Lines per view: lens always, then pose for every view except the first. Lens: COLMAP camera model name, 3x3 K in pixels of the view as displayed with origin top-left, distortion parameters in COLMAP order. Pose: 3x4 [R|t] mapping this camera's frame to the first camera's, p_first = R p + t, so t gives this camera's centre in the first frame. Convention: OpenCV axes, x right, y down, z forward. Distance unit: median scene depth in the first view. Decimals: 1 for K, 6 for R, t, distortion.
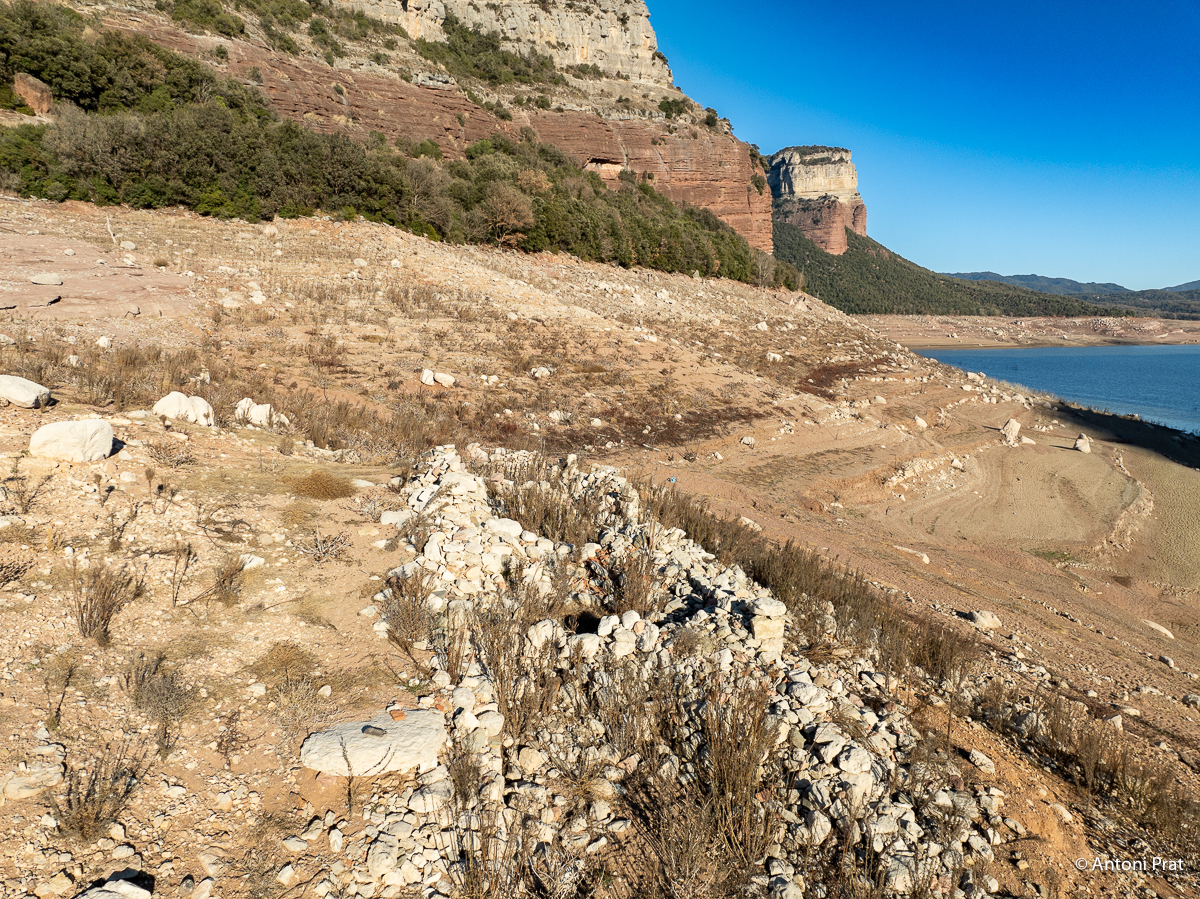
lens RADIAL K [[848.1, 0, 597.5], [0, 848.1, 453.5], [0, 0, 1]] dist [-0.050989, 0.024959]
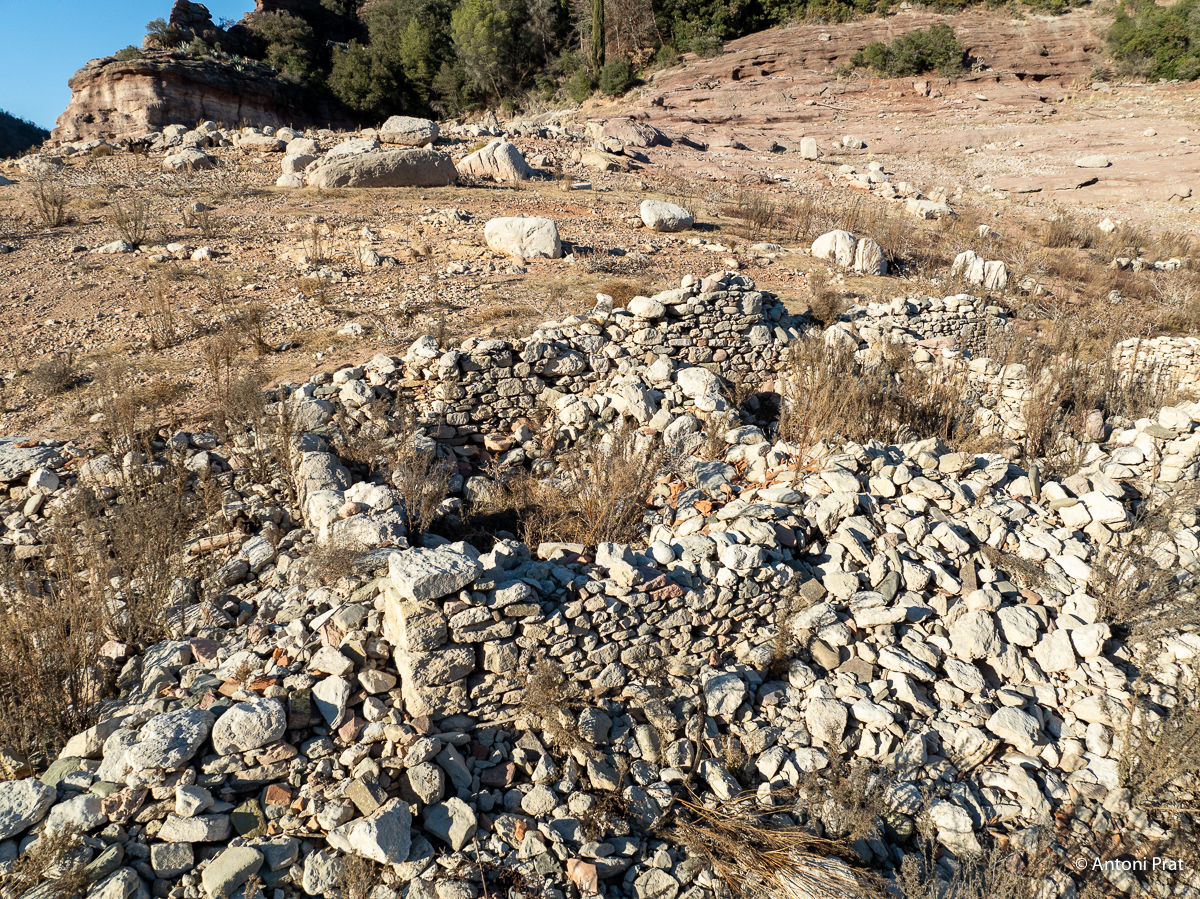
lens RADIAL K [[848.1, 0, 597.7], [0, 848.1, 446.3], [0, 0, 1]] dist [-0.050989, 0.024959]
pose [[0.302858, 0.224601, -0.926192, 0.095515], [-0.142431, 0.971586, 0.189035, 0.005413], [0.942333, 0.074668, 0.326242, 0.153173]]
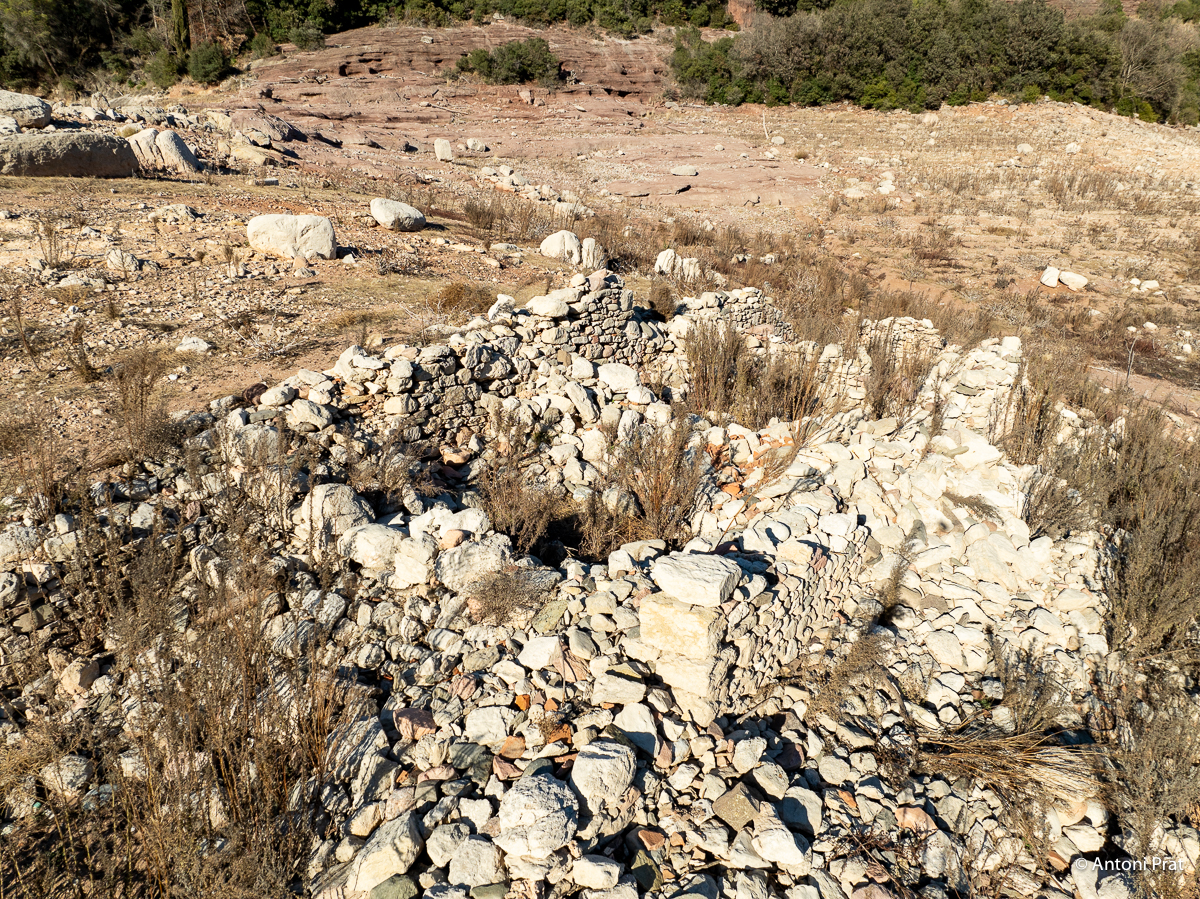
lens RADIAL K [[848.1, 0, 598.8], [0, 848.1, 446.8], [0, 0, 1]] dist [-0.050989, 0.024959]
pose [[0.700068, 0.170211, -0.693493, 0.070441], [-0.110075, 0.985291, 0.130711, 0.011874], [0.705541, -0.015170, 0.708507, 0.111818]]
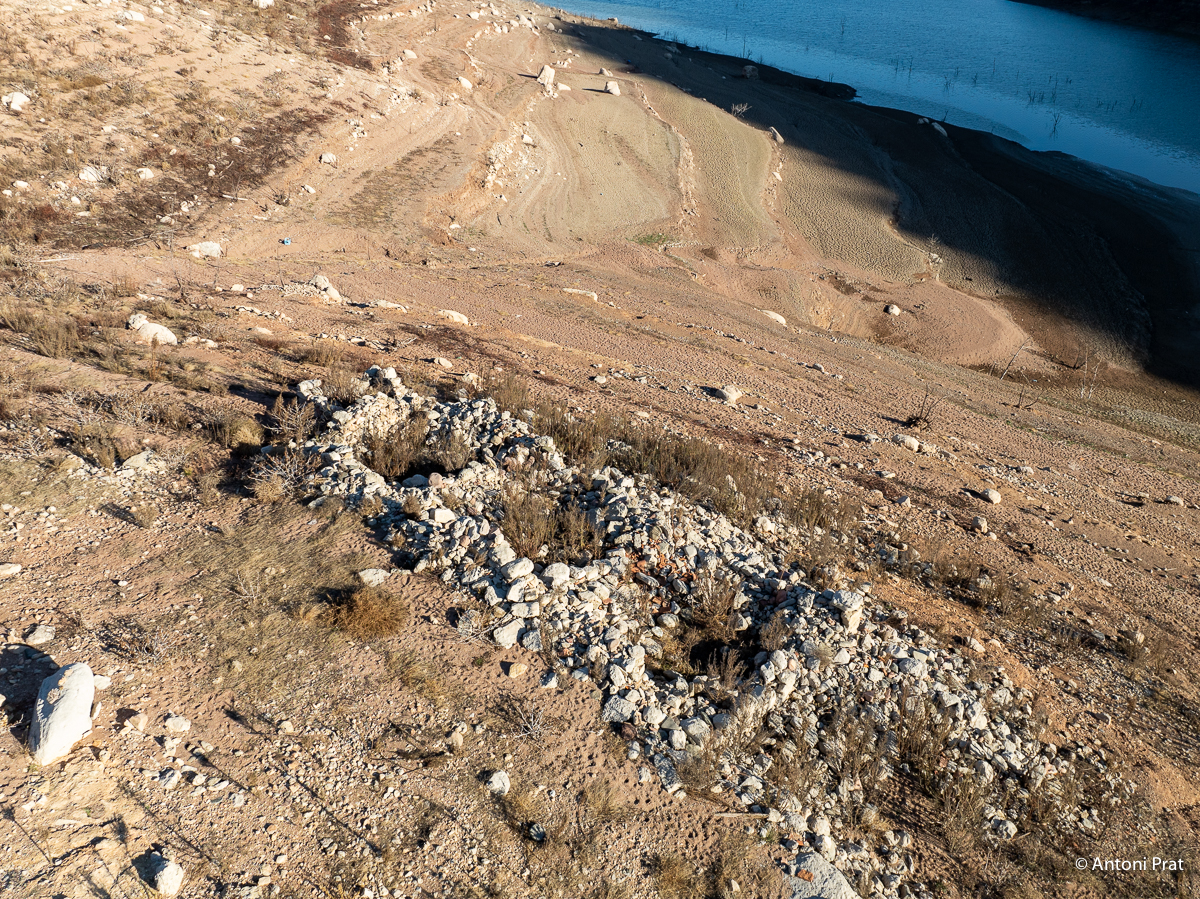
lens RADIAL K [[906.4, 0, 641.9], [0, 906.4, 415.5], [0, 0, 1]] dist [-0.030431, -0.006005]
pose [[0.805322, -0.298188, 0.512387, -0.109597], [0.088159, 0.914921, 0.393887, -0.105039], [-0.586247, -0.272034, 0.763094, 0.035021]]
